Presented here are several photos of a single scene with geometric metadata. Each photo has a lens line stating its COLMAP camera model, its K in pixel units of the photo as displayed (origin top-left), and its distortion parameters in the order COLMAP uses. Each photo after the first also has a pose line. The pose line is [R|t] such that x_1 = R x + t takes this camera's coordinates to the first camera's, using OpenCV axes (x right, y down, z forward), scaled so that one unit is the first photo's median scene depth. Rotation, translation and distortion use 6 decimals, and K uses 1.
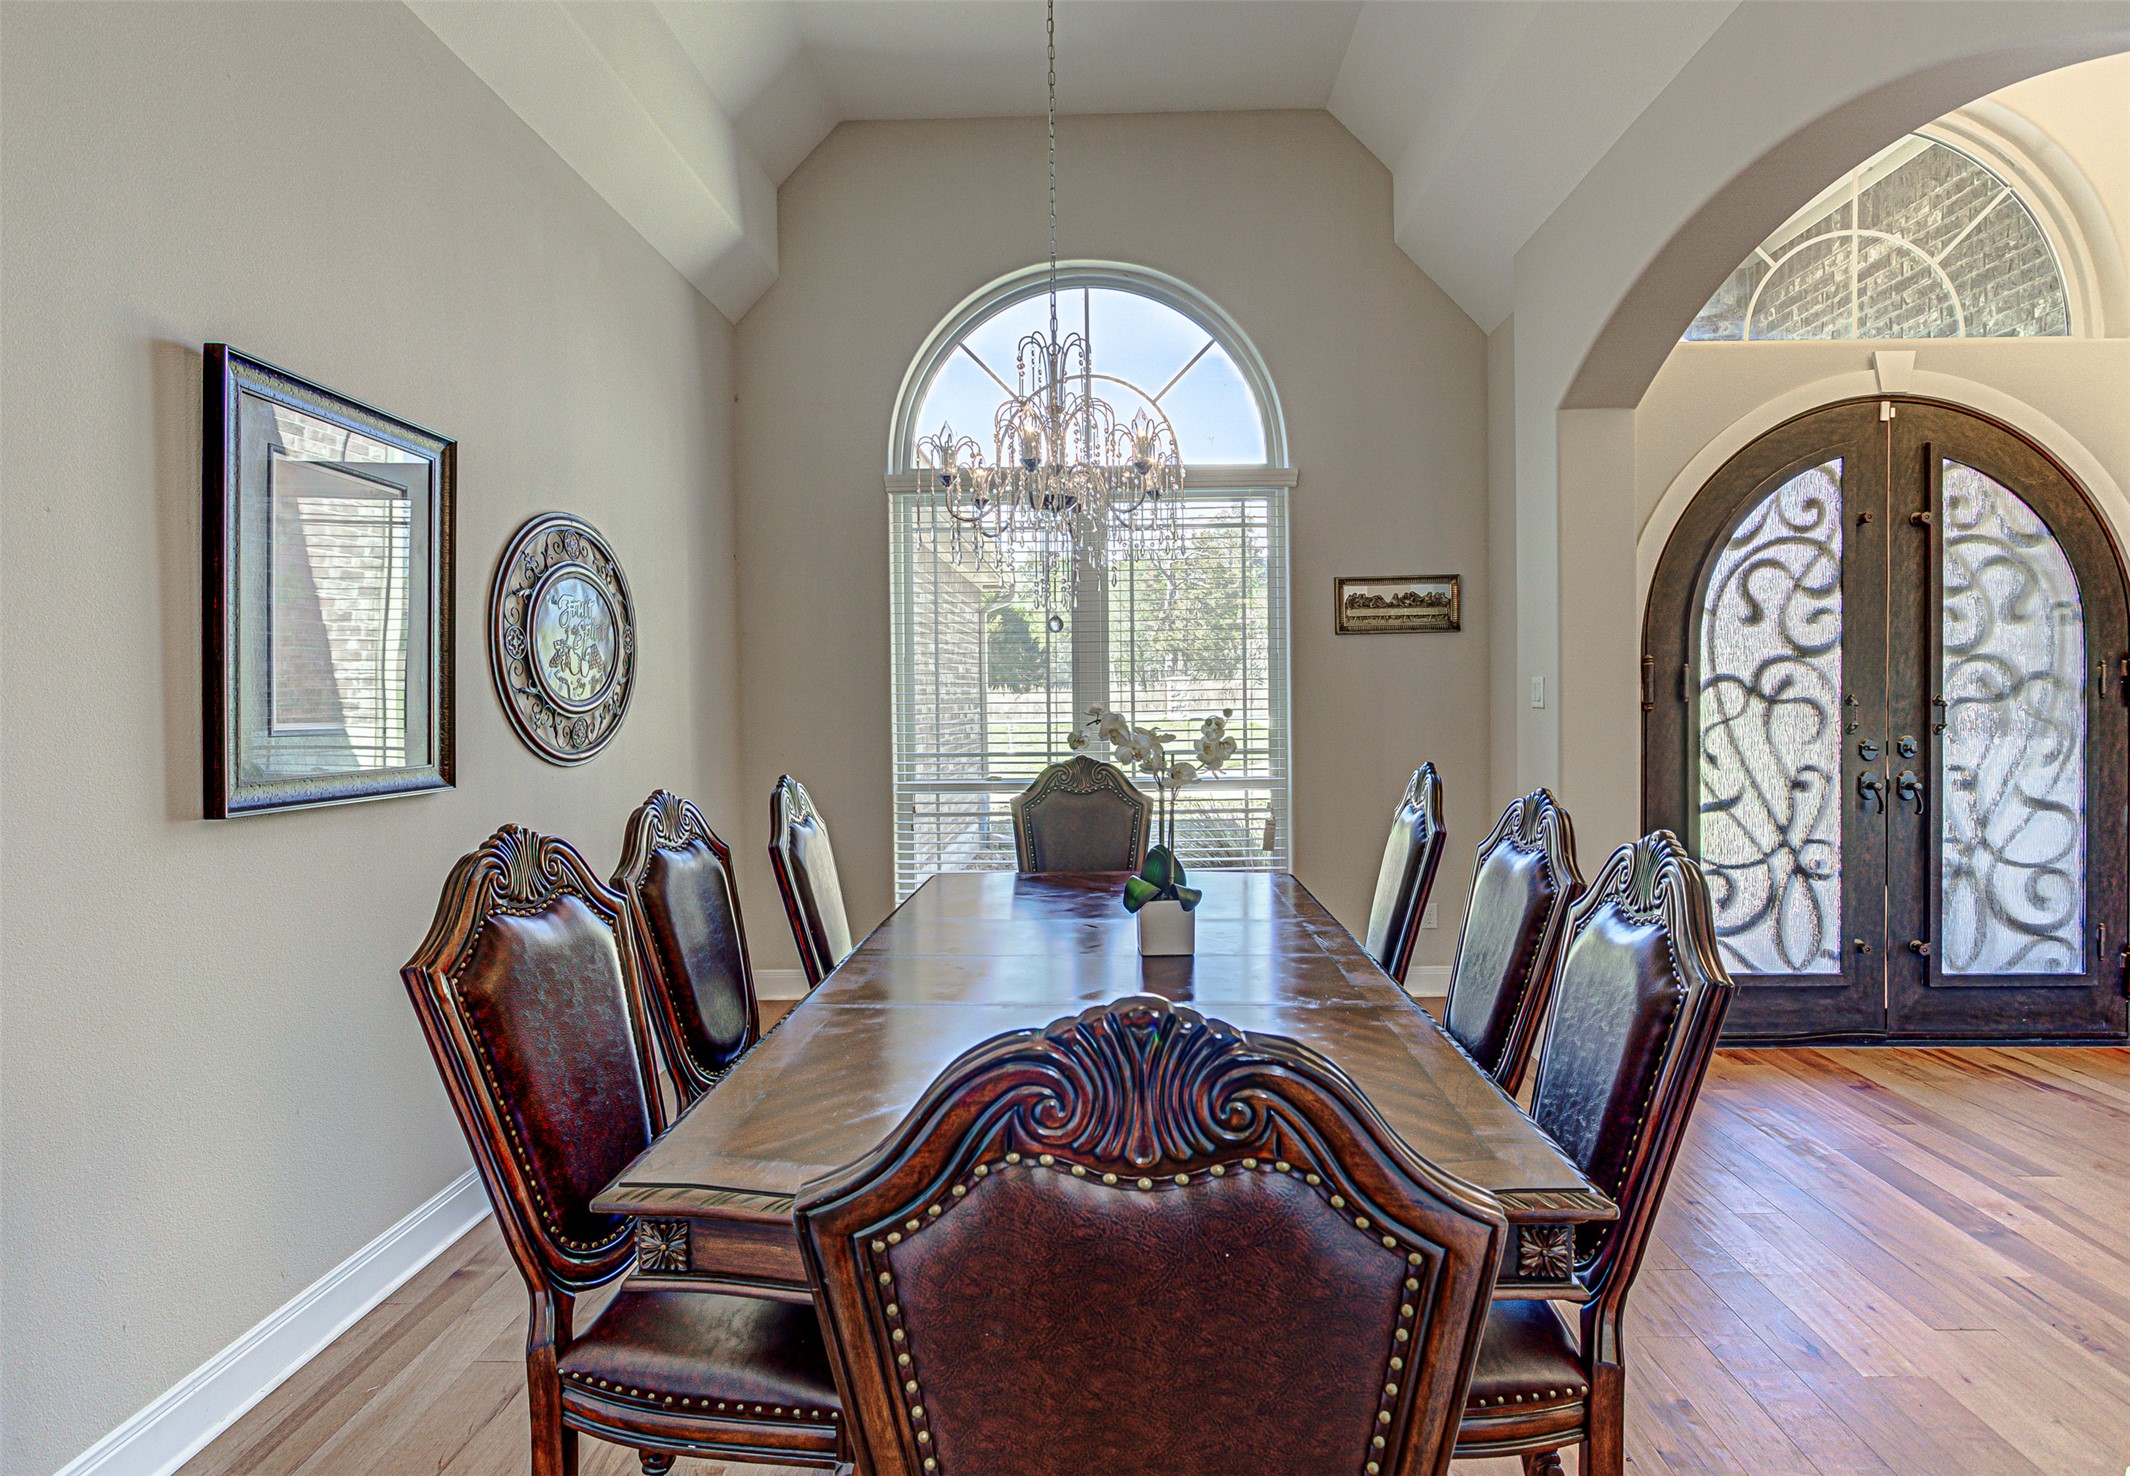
lens RADIAL K [[1124.1, 0, 1081.7], [0, 1124.1, 730.6], [0, 0, 1]] dist [-0.009754, -0.000791]
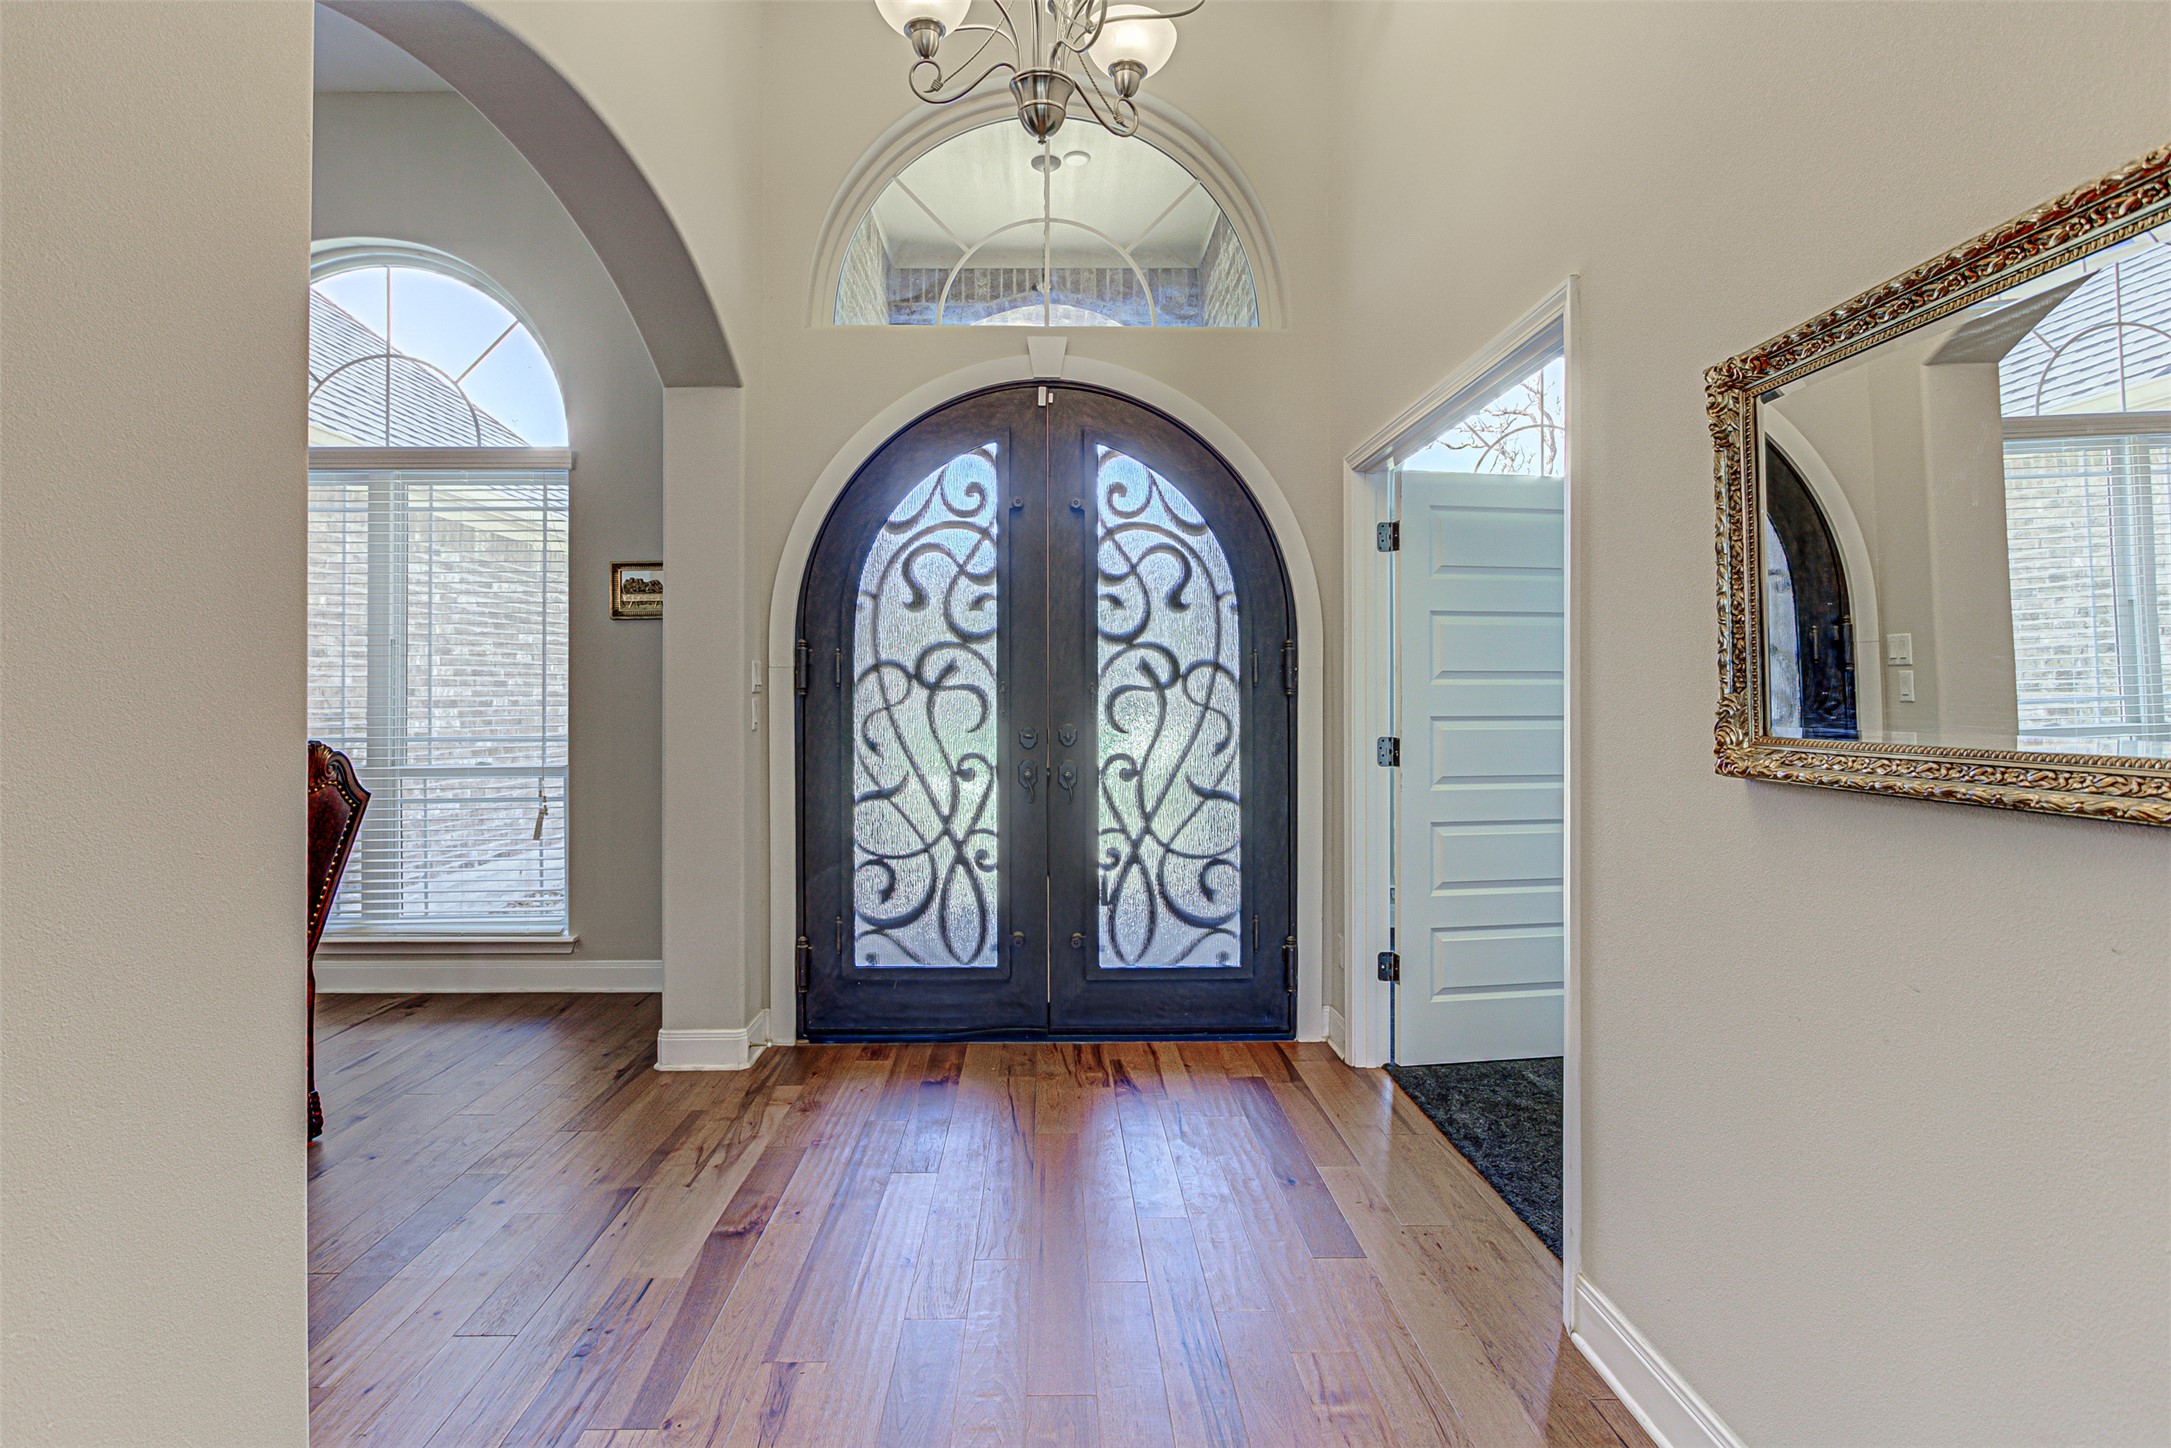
lens RADIAL K [[1090.4, 0, 1074.5], [0, 1090.4, 713.1], [0, 0, 1]] dist [-0.011330, 0.000966]
pose [[0.998389, 0.009459, 0.055948, 0.686148], [-0.008162, 0.999694, -0.023357, 0.017121], [-0.056151, 0.022862, 0.998160, 0.038885]]
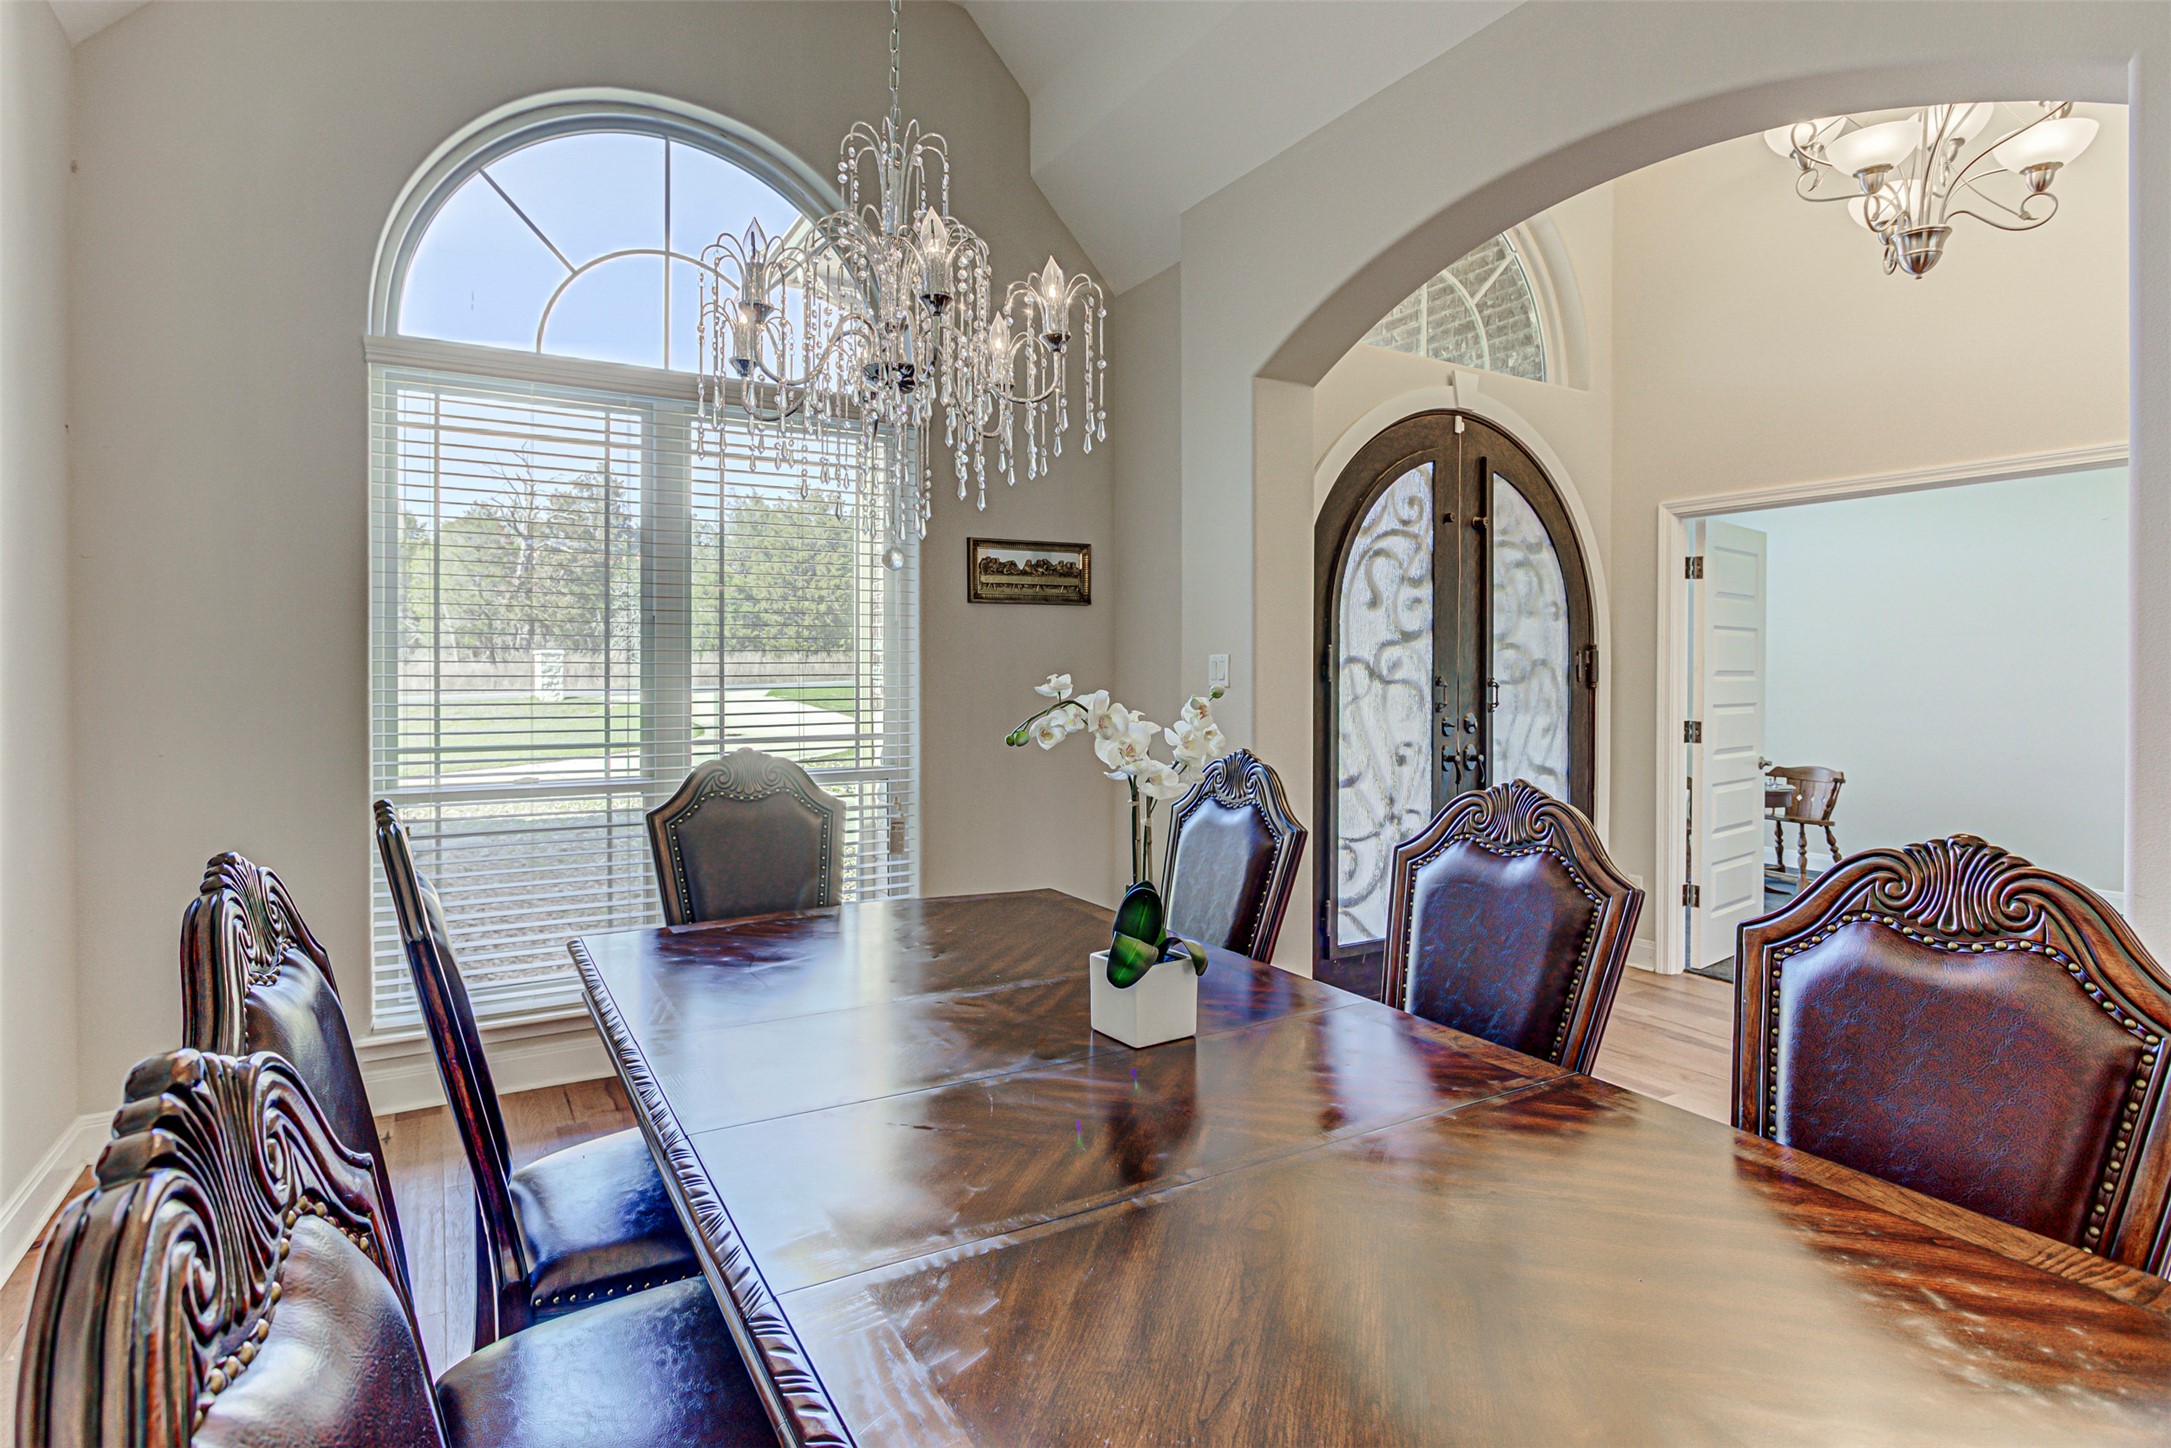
lens RADIAL K [[1090.4, 0, 1036.7], [0, 1090.4, 686.5], [0, 0, 1]] dist [-0.011330, 0.000966]
pose [[0.847340, 0.006080, 0.531016, -0.217910], [0.004624, 0.999812, -0.018826, -0.003844], [-0.531031, 0.018407, 0.847152, 0.298395]]
